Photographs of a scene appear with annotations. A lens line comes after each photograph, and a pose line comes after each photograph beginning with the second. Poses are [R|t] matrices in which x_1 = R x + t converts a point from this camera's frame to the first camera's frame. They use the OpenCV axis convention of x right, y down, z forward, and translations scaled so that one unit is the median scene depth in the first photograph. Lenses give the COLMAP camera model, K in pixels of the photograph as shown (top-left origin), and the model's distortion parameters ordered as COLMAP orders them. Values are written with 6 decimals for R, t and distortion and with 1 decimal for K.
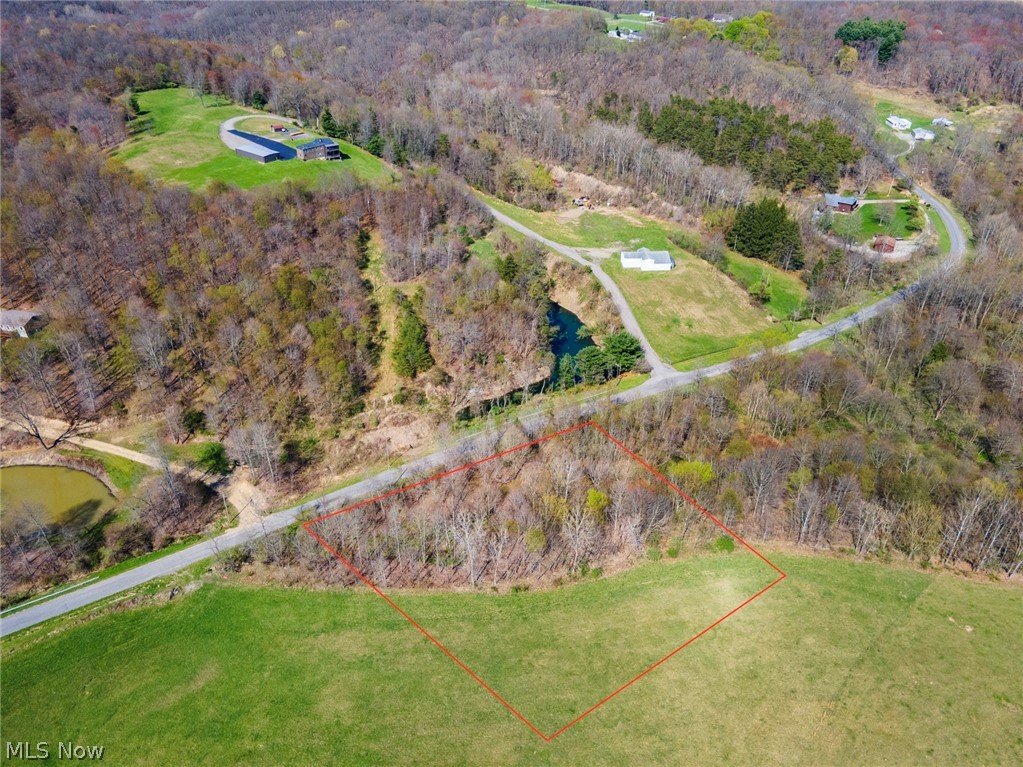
lens RADIAL K [[764.3, 0, 511.5], [0, 764.3, 383.5], [0, 0, 1]] dist [0.031943, 0.024795]
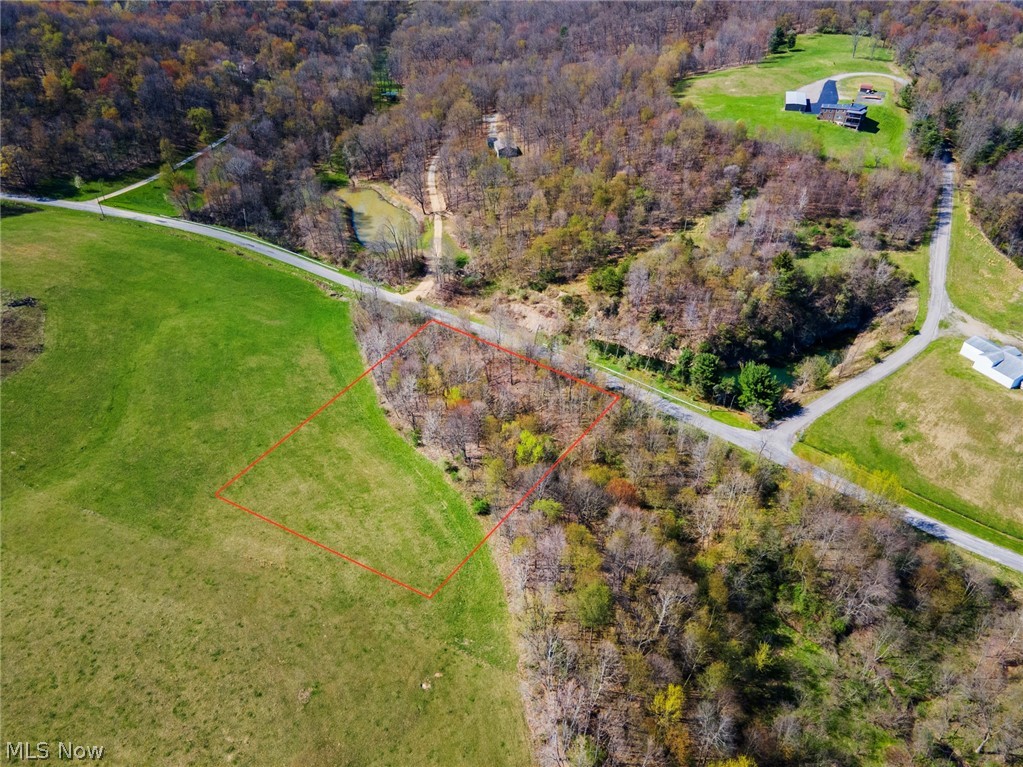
lens RADIAL K [[743.0, 0, 511.5], [0, 743.0, 383.5], [0, 0, 1]] dist [0.004564, 0.088878]
pose [[0.378425, 0.537931, -0.753276, 0.564486], [-0.494788, 0.805331, 0.326537, -0.156101], [0.782291, 0.249142, 0.570920, 0.258982]]
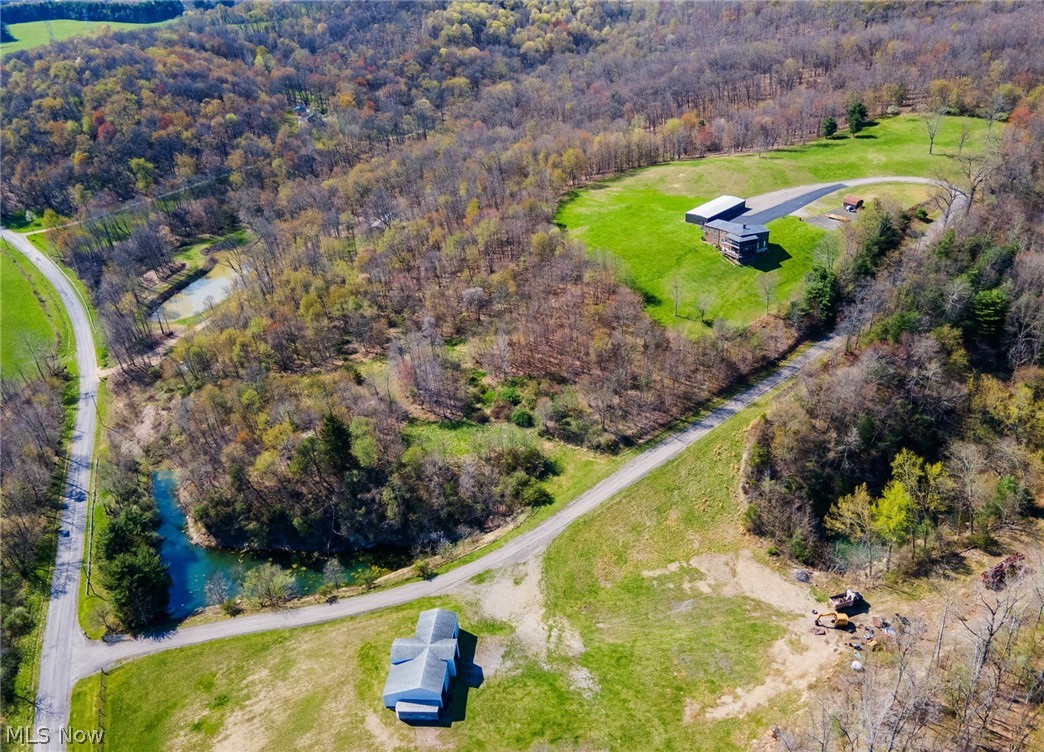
lens RADIAL K [[825.7, 0, 522.0], [0, 825.7, 376.0], [0, 0, 1]] dist [-0.002806, 0.062224]
pose [[-0.146663, 0.494220, -0.856876, 0.517272], [-0.458243, 0.733742, 0.501633, -0.571711], [0.876643, 0.466229, 0.118861, 0.949922]]
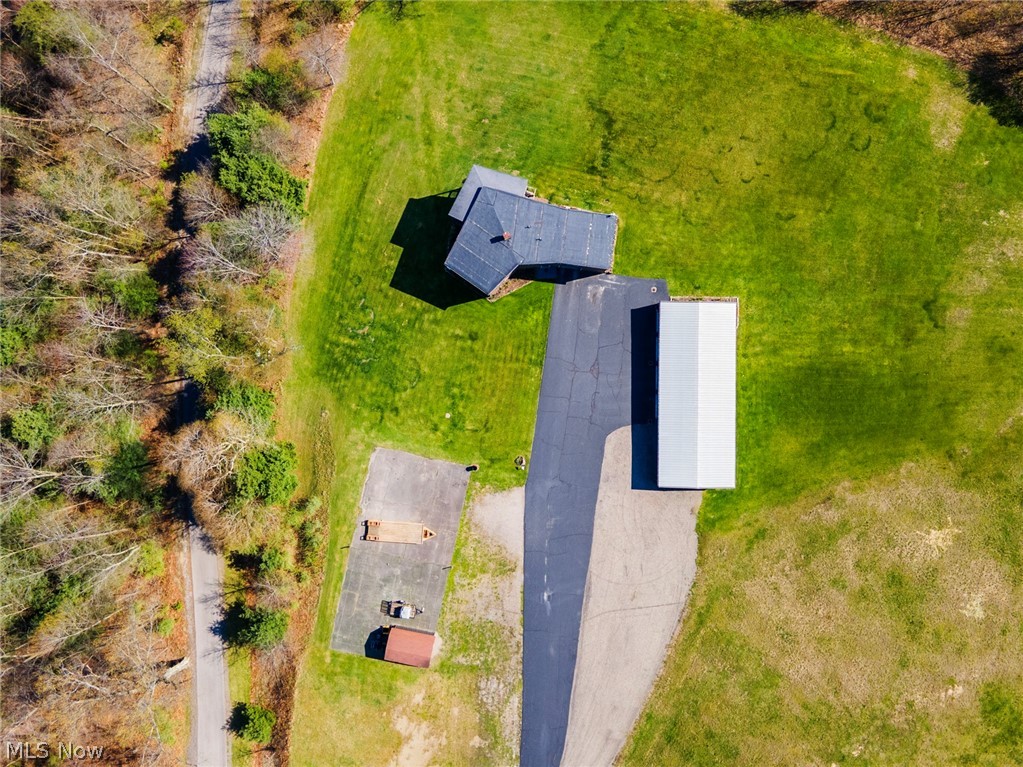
lens RADIAL K [[722.4, 0, 521.6], [0, 722.4, 382.7], [0, 0, 1]] dist [0.029484, 0.000595]
pose [[-0.611966, -0.790448, -0.026274, -0.329921], [0.400804, -0.338600, 0.851297, -0.613075], [-0.681802, 0.510434, 0.524026, 1.056063]]
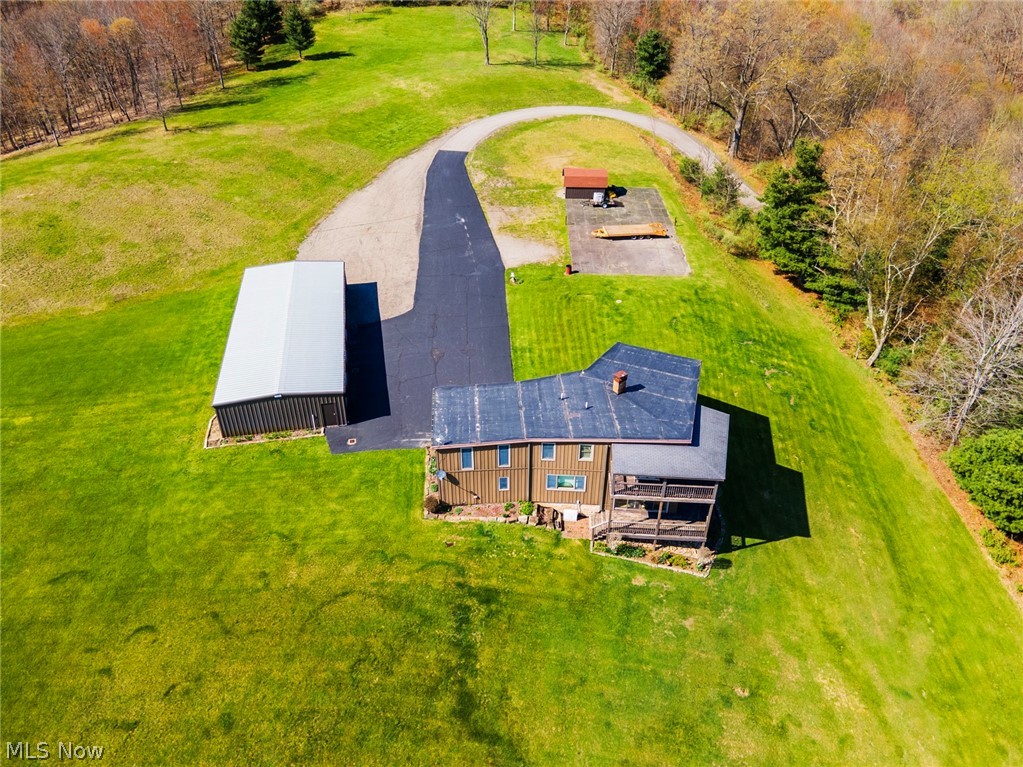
lens RADIAL K [[722.4, 0, 521.6], [0, 722.4, 382.7], [0, 0, 1]] dist [0.029484, 0.000595]
pose [[0.759972, 0.371805, -0.533107, -0.224265], [-0.343280, 0.926098, 0.156525, -0.387852], [0.551907, 0.064051, 0.831442, 1.031247]]
